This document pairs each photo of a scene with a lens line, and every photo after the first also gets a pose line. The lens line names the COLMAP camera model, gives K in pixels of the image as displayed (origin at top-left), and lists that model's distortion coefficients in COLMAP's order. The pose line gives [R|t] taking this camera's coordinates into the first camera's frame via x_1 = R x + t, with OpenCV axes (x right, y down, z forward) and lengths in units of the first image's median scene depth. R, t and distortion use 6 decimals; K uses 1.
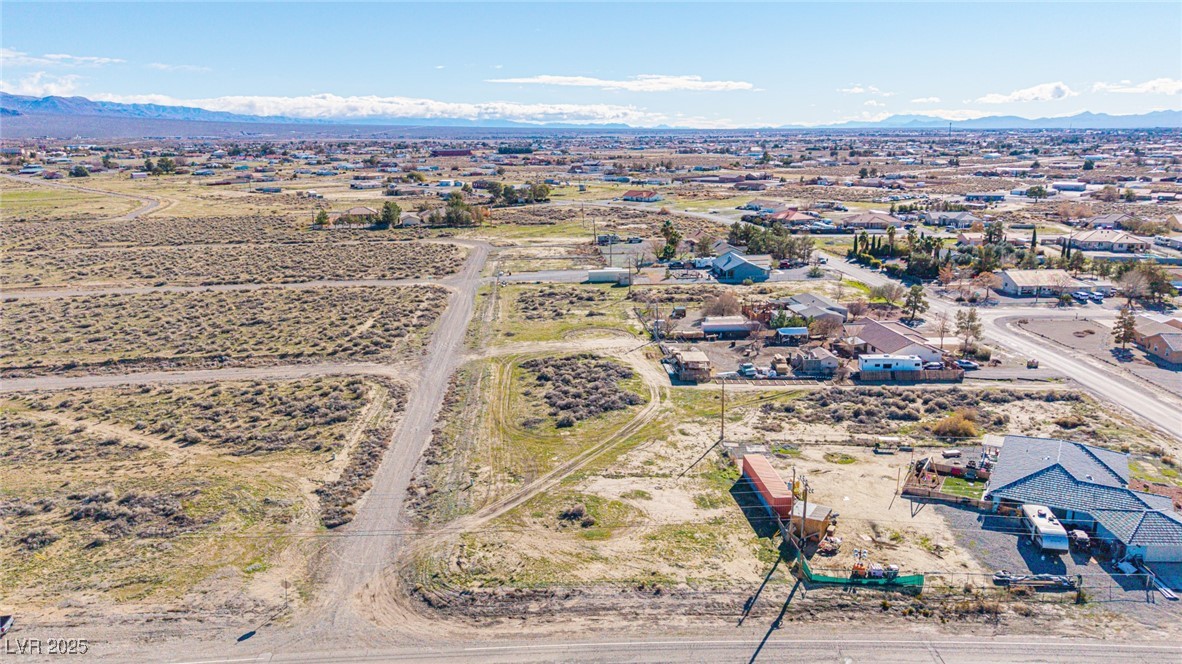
lens RADIAL K [[815.0, 0, 591.0], [0, 815.0, 332.0], [0, 0, 1]] dist [0.047969, -0.068929]
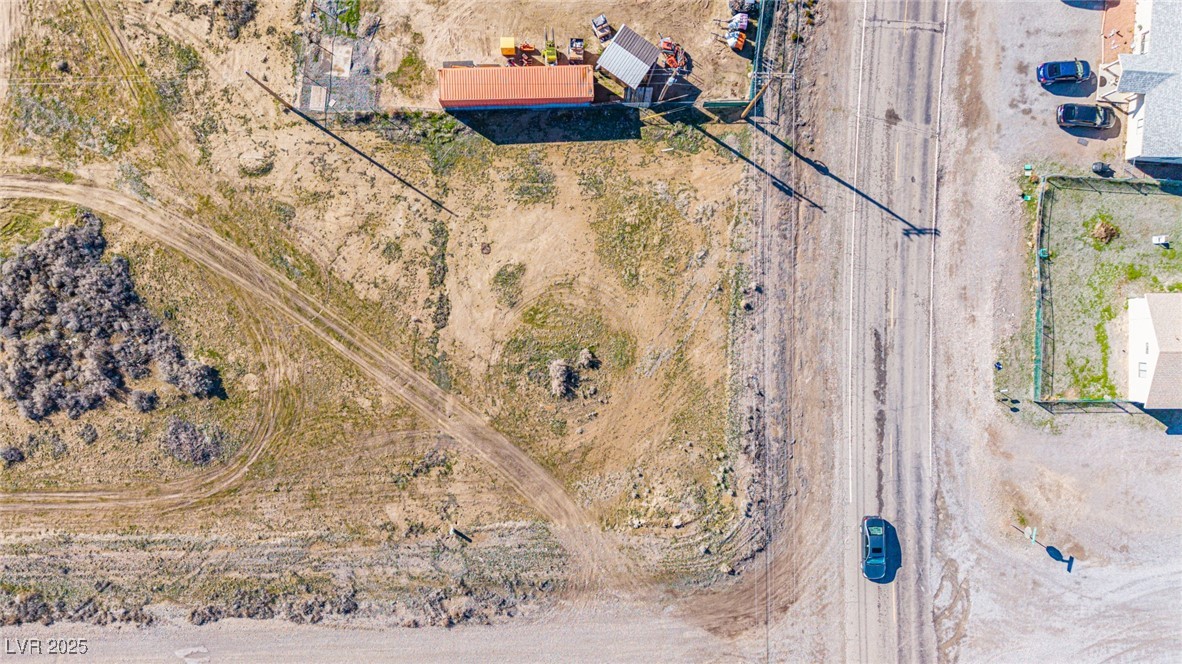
lens RADIAL K [[808.1, 0, 592.3], [0, 808.1, 315.2], [0, 0, 1]] dist [0.054894, -0.068336]
pose [[0.060233, -0.998038, 0.017071, 0.018424], [0.215984, 0.029728, 0.975944, -0.361532], [-0.974537, -0.055097, 0.217351, 0.641061]]
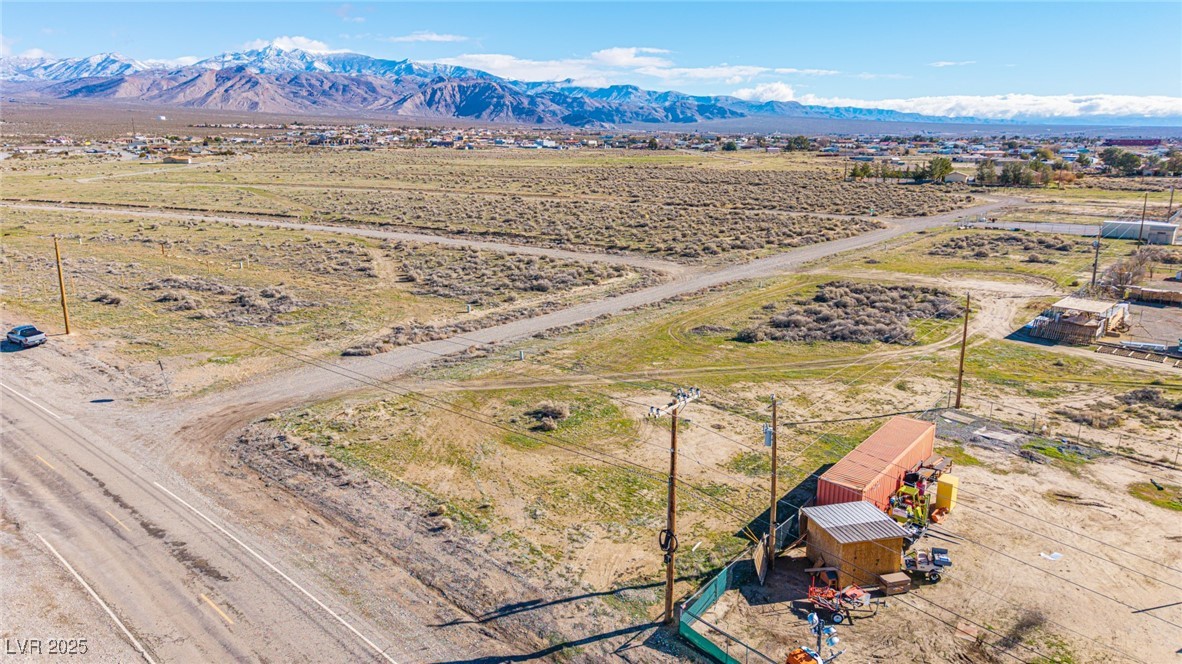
lens RADIAL K [[799.7, 0, 591.0], [0, 799.7, 332.0], [0, 0, 1]] dist [0.013104, -0.002426]
pose [[0.711406, 0.177600, -0.679971, 0.328484], [-0.174829, 0.981849, 0.073535, 0.082765], [0.680688, 0.066565, 0.729543, 0.432319]]
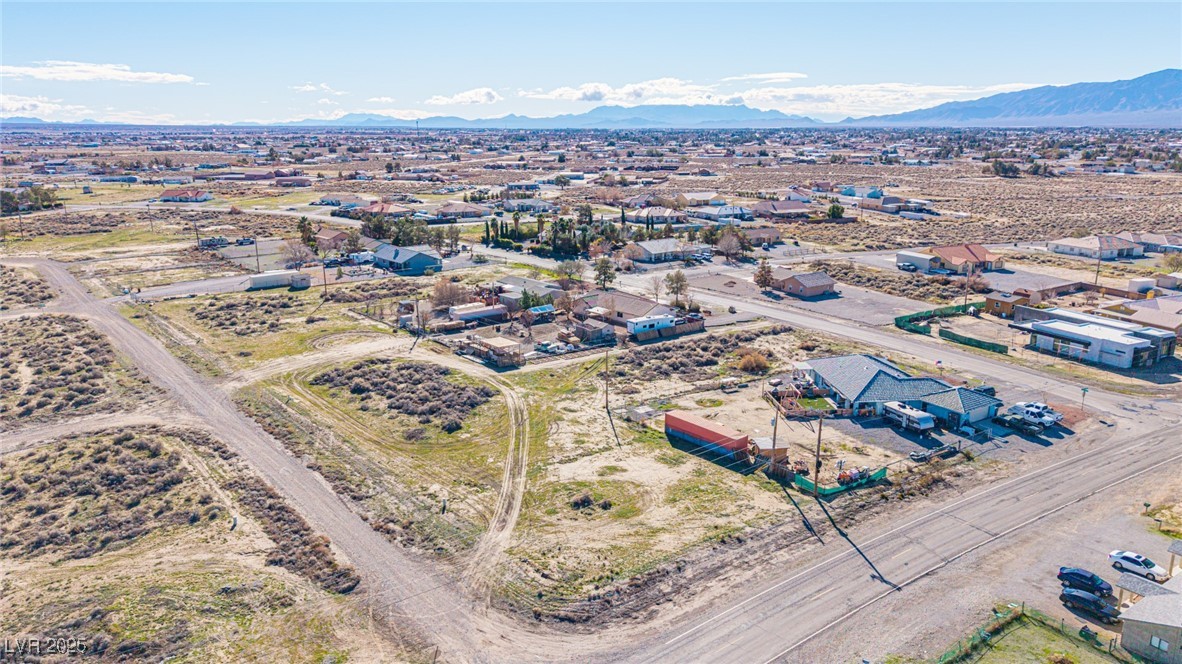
lens RADIAL K [[815.0, 0, 591.0], [0, 815.0, 332.0], [0, 0, 1]] dist [0.047969, -0.068929]
pose [[0.813600, -0.133937, 0.565788, -0.414446], [0.132766, 0.990193, 0.043488, -0.012707], [-0.566064, 0.039736, 0.823403, 0.149112]]
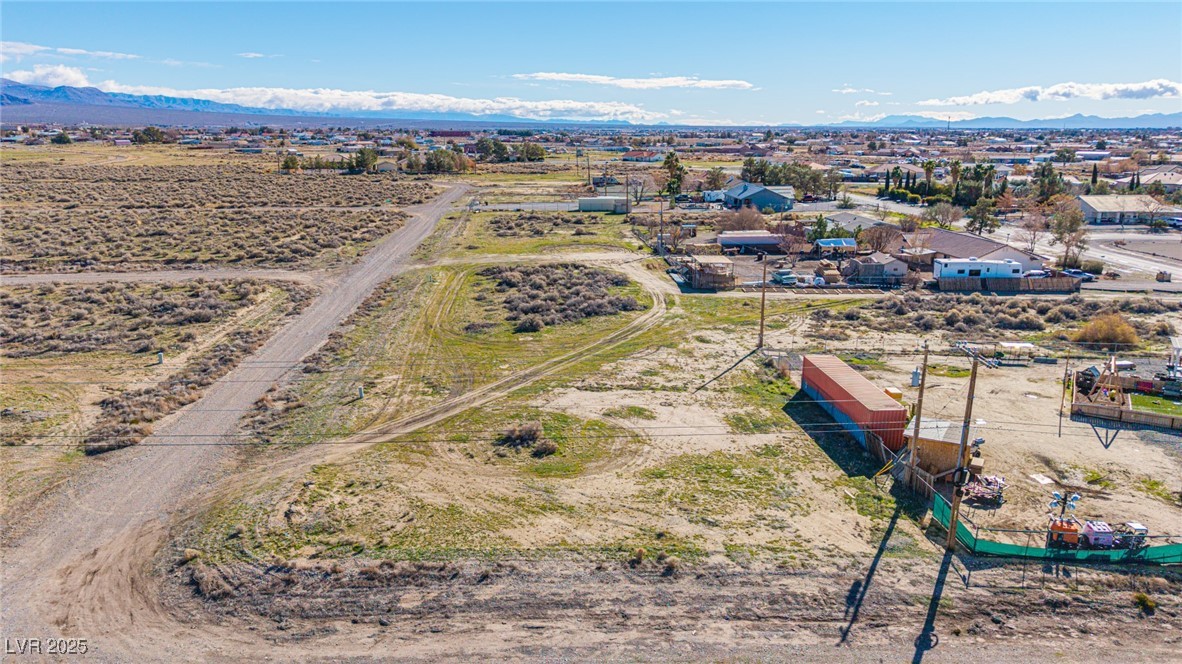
lens RADIAL K [[799.7, 0, 591.0], [0, 799.7, 332.0], [0, 0, 1]] dist [0.013104, -0.002426]
pose [[0.999938, 0.011126, 0.000713, 0.021269], [-0.011132, 0.999893, 0.009454, 0.110573], [-0.000607, -0.009461, 0.999955, 0.338474]]
